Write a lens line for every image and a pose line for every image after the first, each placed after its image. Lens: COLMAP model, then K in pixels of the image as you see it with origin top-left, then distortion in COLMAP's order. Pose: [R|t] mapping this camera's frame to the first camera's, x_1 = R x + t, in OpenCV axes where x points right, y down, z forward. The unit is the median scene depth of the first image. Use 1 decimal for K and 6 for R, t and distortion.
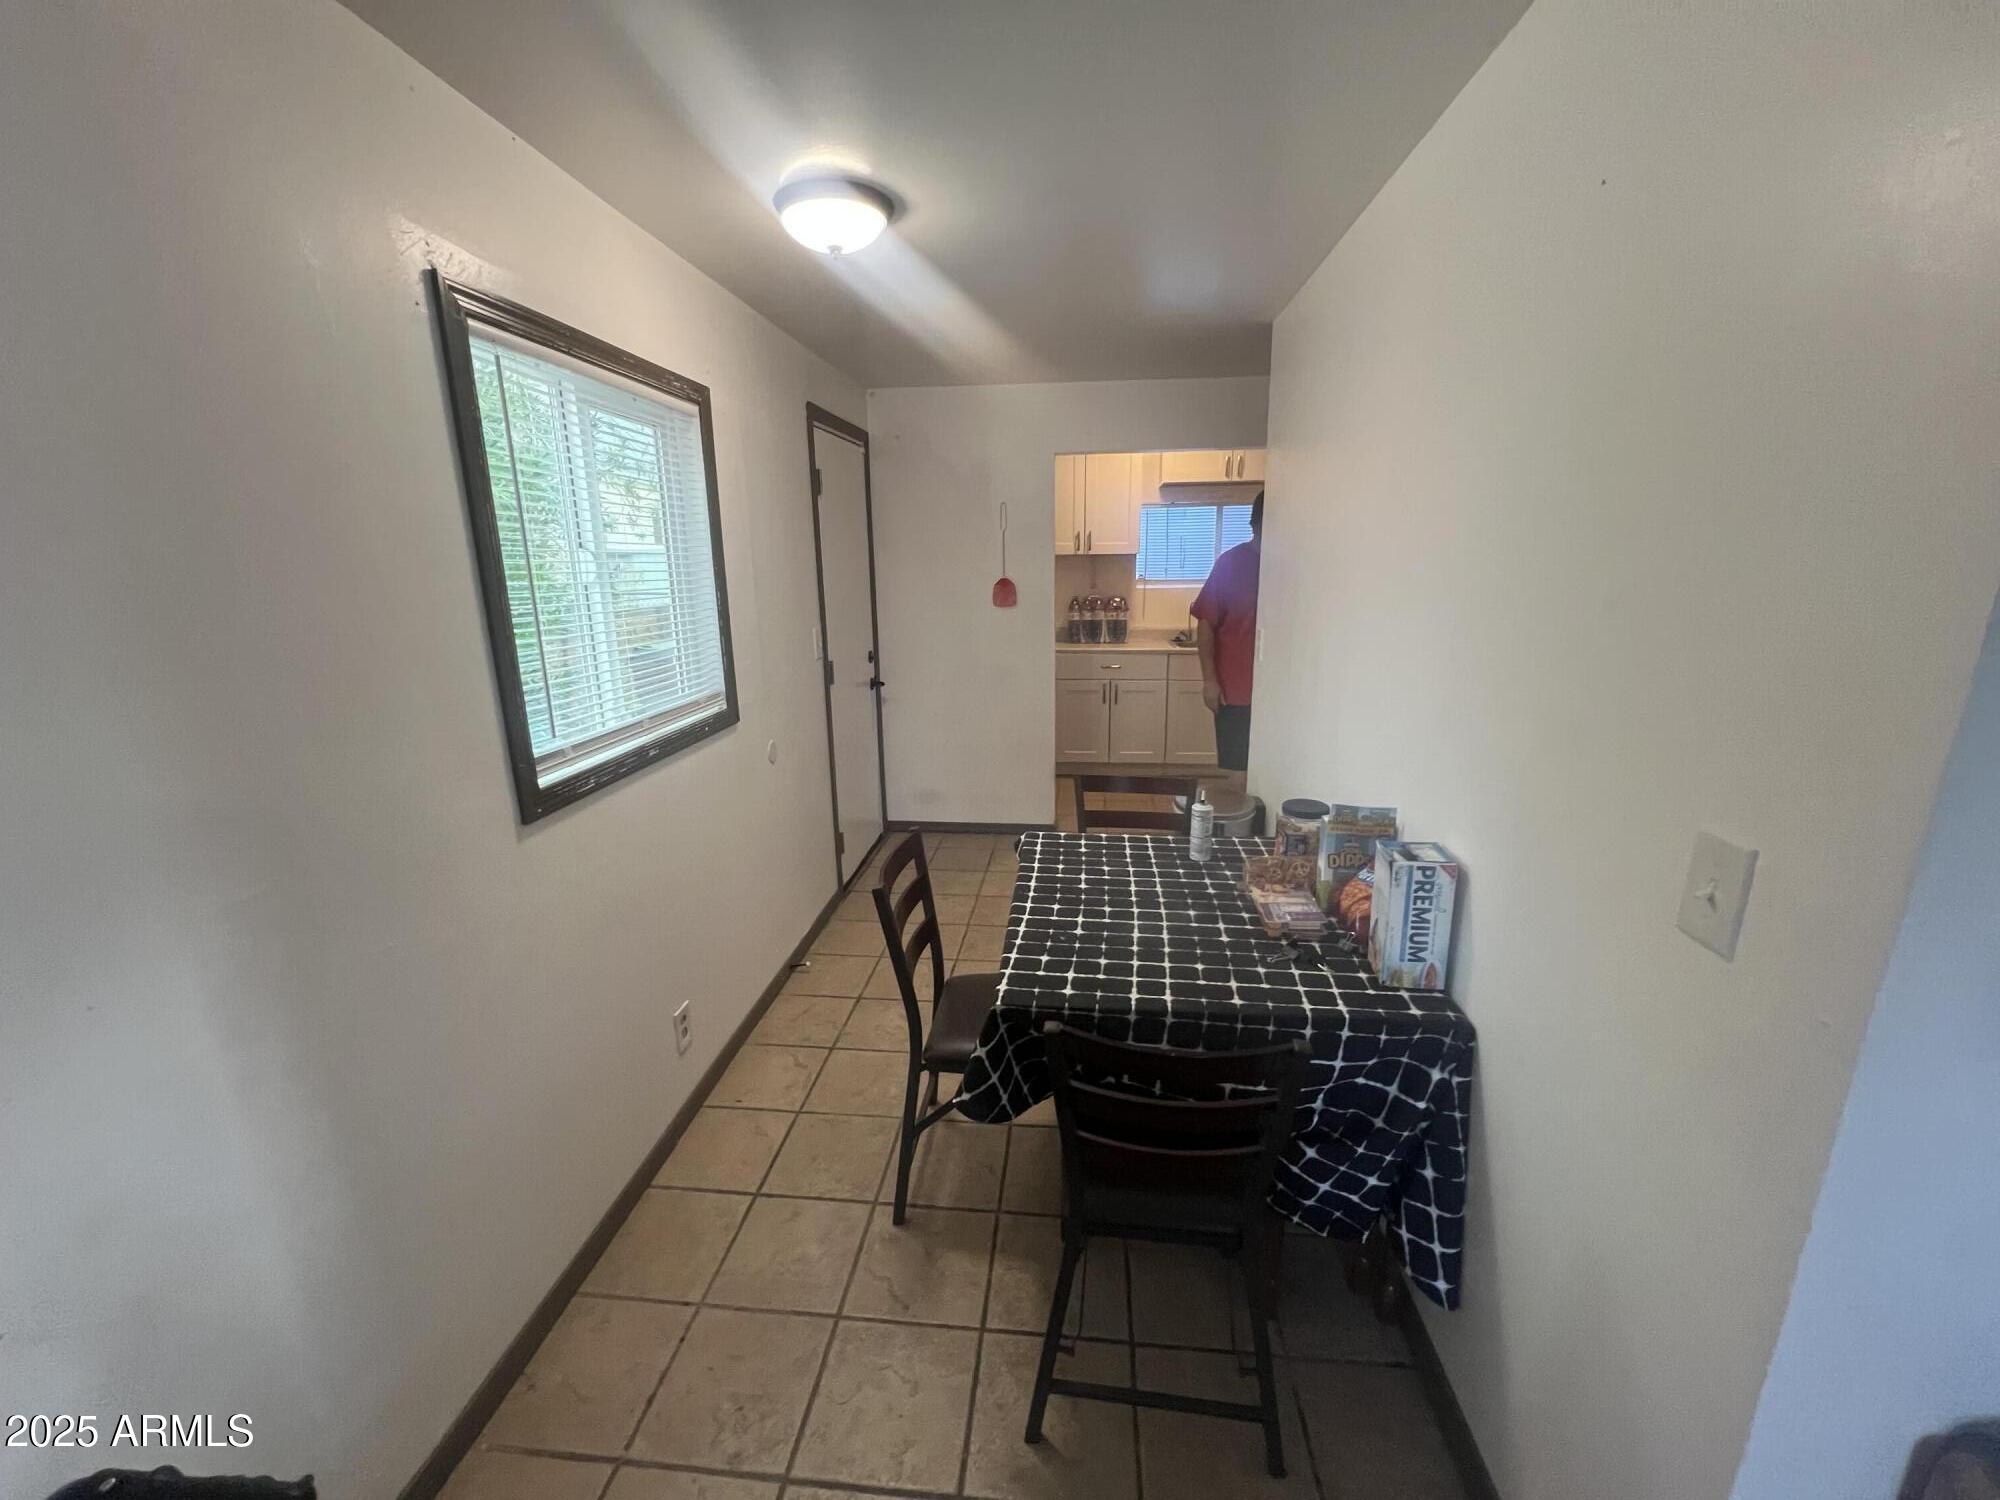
lens RADIAL K [[799.5, 0, 999.3], [0, 799.5, 756.5], [0, 0, 1]] dist [-0.001373, -0.000016]
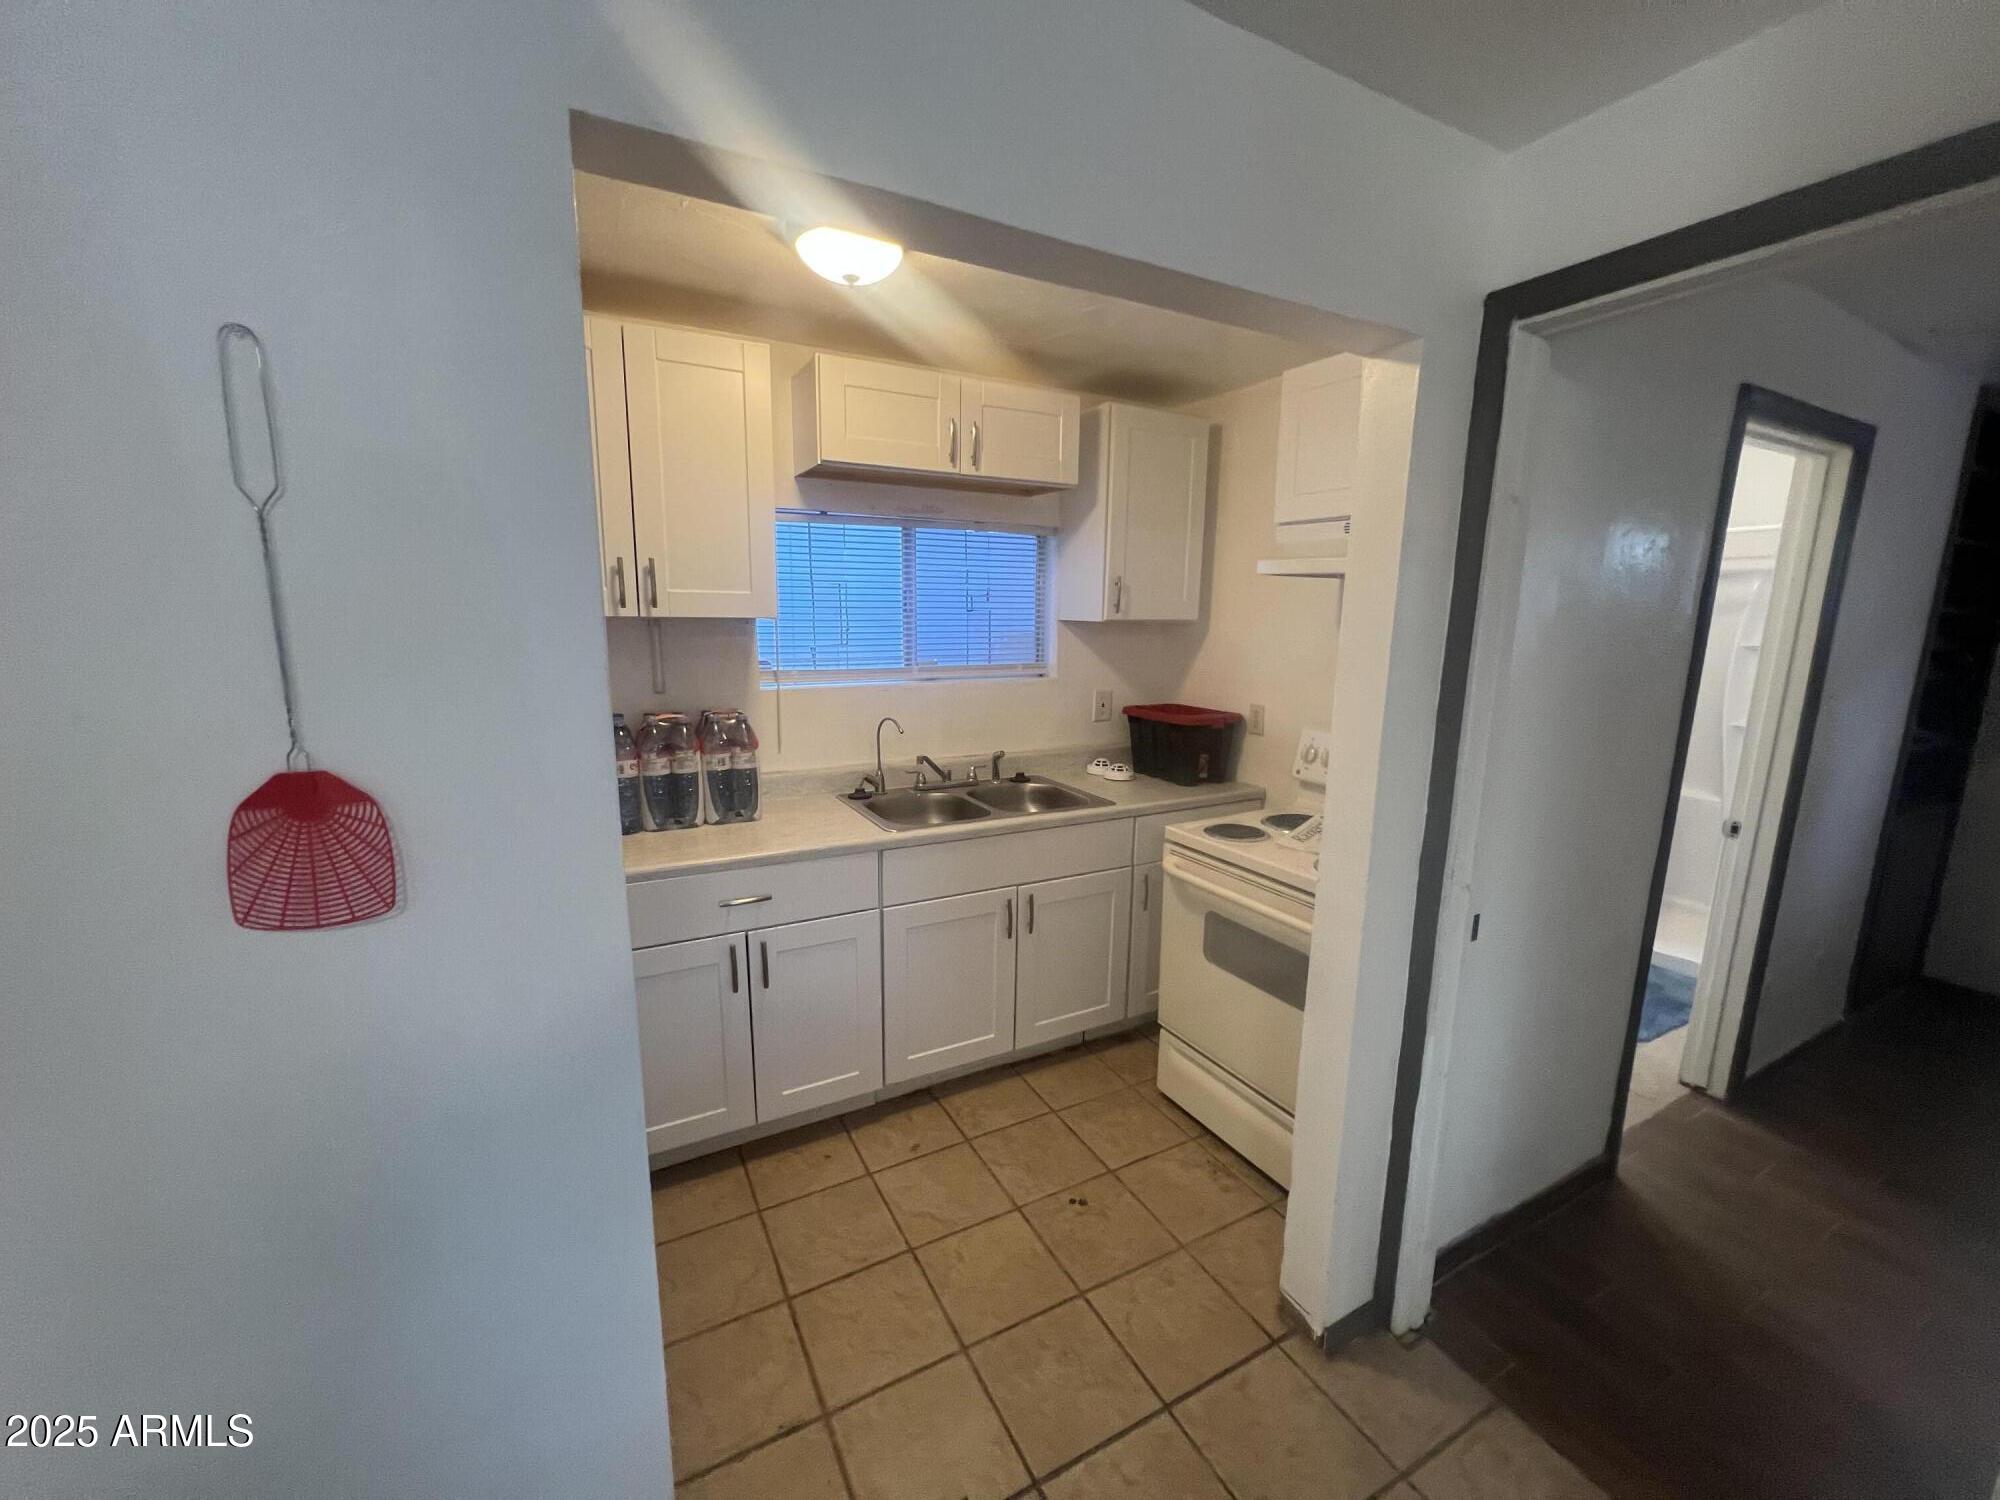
lens RADIAL K [[799.5, 0, 1001.0], [0, 799.5, 751.4], [0, 0, 1]] dist [-0.001373, -0.000016]
pose [[0.823330, -0.076703, 0.562356, 0.025994], [0.113081, 0.993130, -0.030101, -0.151149], [-0.556184, 0.088375, 0.826347, 0.567277]]
